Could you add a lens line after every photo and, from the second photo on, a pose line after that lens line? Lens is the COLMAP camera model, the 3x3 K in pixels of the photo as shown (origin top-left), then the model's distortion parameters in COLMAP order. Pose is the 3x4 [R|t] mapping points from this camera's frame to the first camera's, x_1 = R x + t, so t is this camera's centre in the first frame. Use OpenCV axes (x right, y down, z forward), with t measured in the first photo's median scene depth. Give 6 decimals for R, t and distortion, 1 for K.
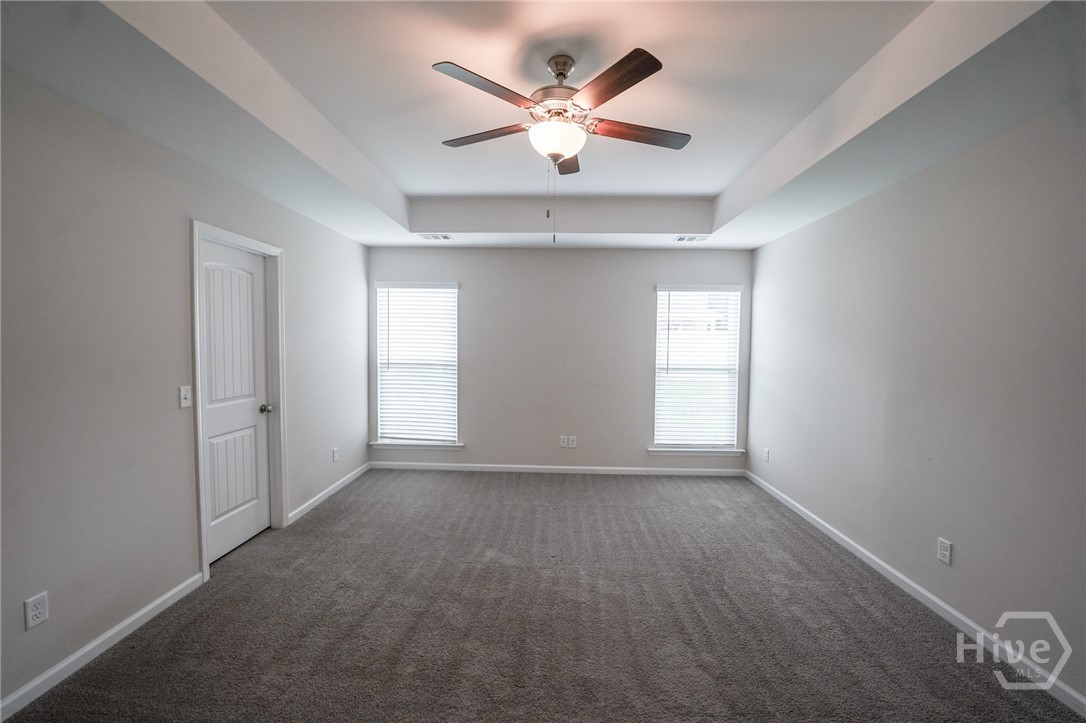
lens RADIAL K [[443.7, 0, 544.7], [0, 443.7, 356.9], [0, 0, 1]] dist [-0.027998, 0.003846]
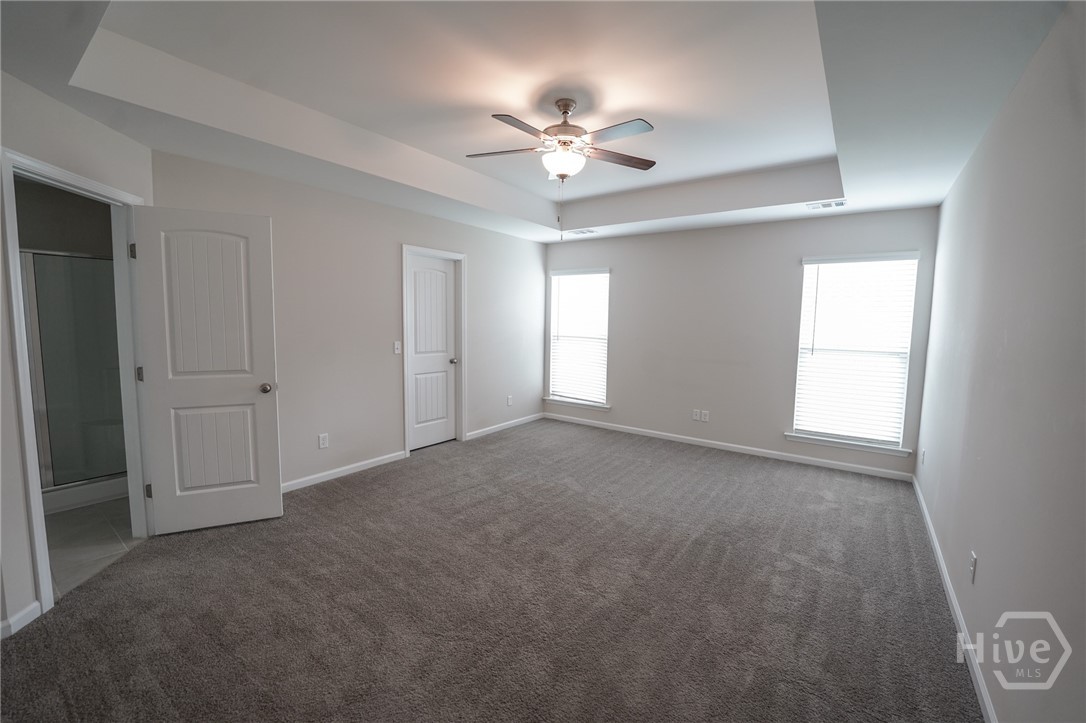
lens RADIAL K [[443.7, 0, 544.7], [0, 443.7, 356.9], [0, 0, 1]] dist [-0.027998, 0.003846]
pose [[0.827496, 0.049826, -0.559257, 0.432948], [-0.027009, 0.998434, 0.048991, 0.017326], [0.560822, -0.025435, 0.827546, -0.086489]]
